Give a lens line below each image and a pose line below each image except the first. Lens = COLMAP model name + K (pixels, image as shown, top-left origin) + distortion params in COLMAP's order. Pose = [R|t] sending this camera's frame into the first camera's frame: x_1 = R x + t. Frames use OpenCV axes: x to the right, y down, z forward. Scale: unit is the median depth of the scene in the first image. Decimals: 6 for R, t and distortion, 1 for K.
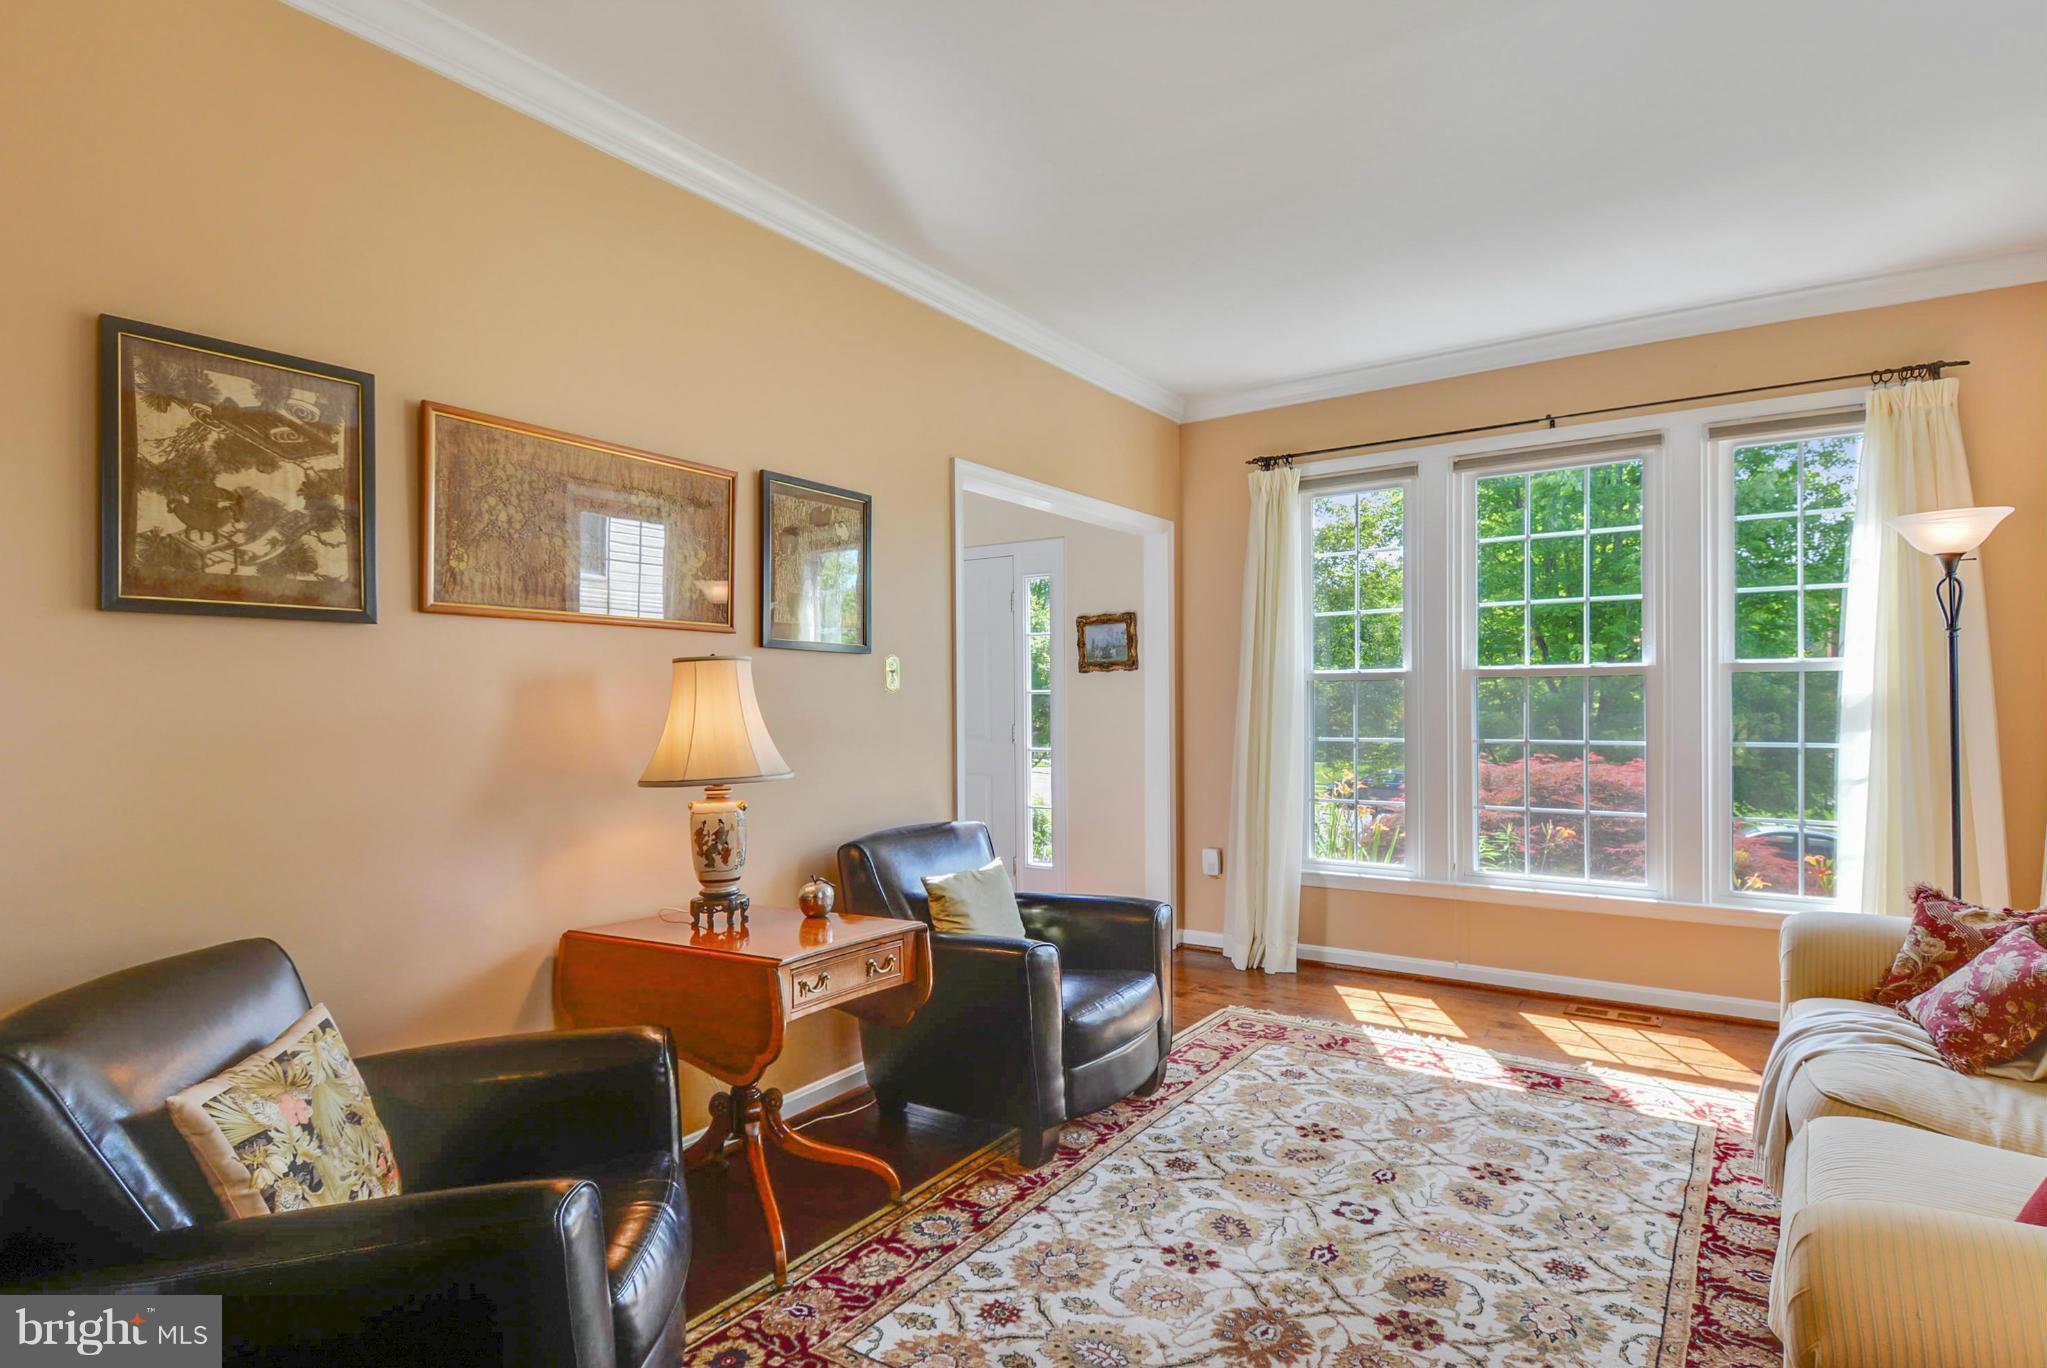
lens RADIAL K [[1073.3, 0, 1020.8], [0, 1073.3, 699.9], [0, 0, 1]] dist [0.027750, -0.000030]
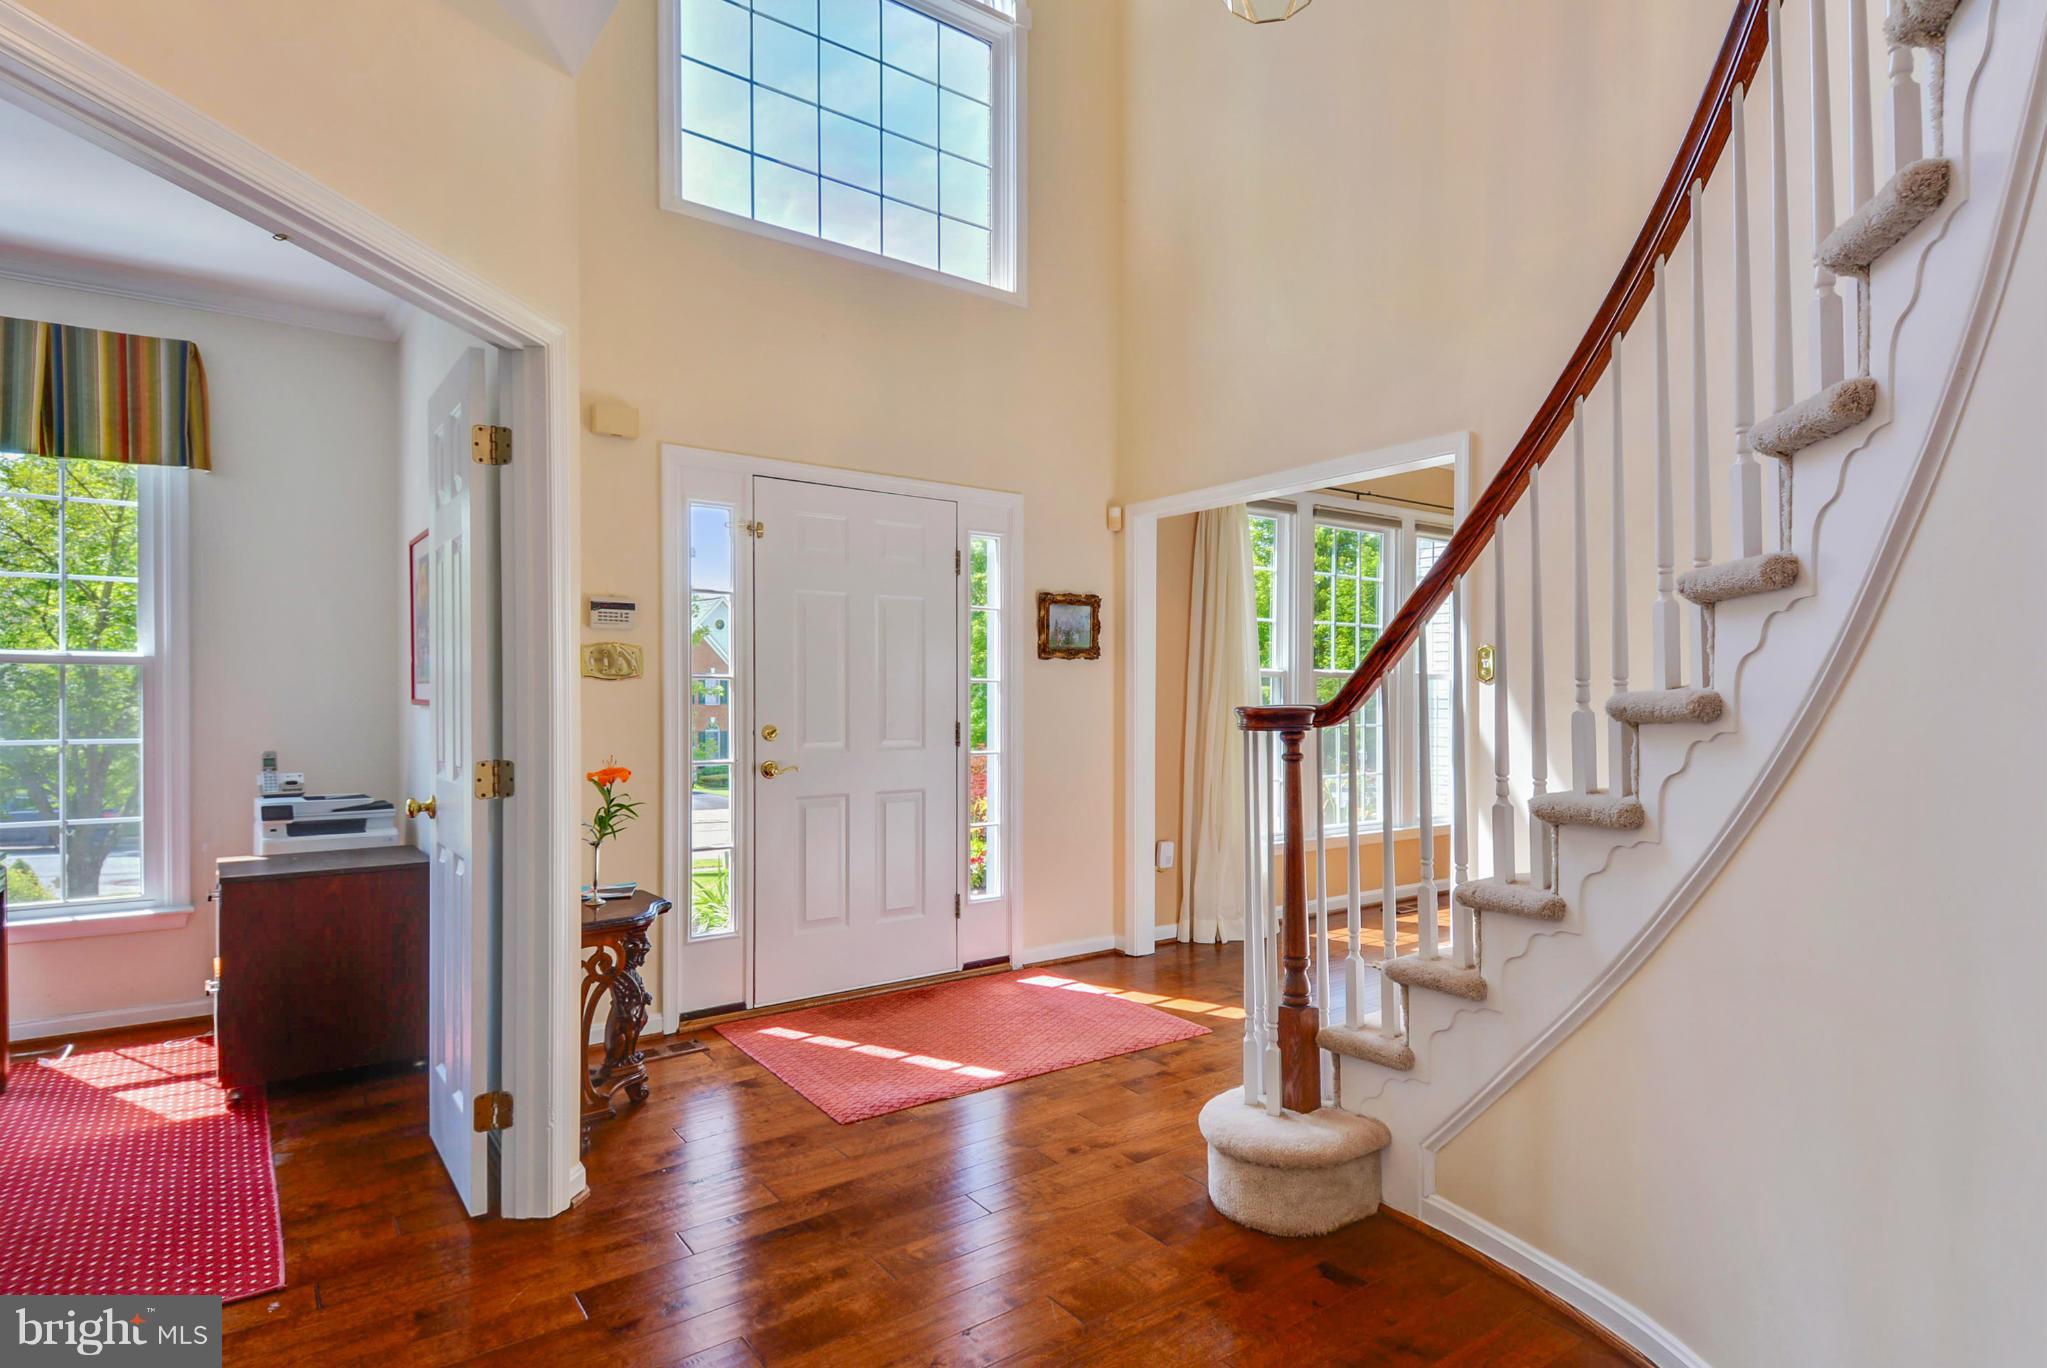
lens RADIAL K [[1073.3, 0, 1021.6], [0, 1073.3, 687.4], [0, 0, 1]] dist [0.027750, -0.000030]
pose [[0.319867, 0.006217, 0.947442, -0.762738], [-0.021074, 0.999778, 0.000555, -0.002784], [-0.947228, -0.020144, 0.319927, 0.750538]]
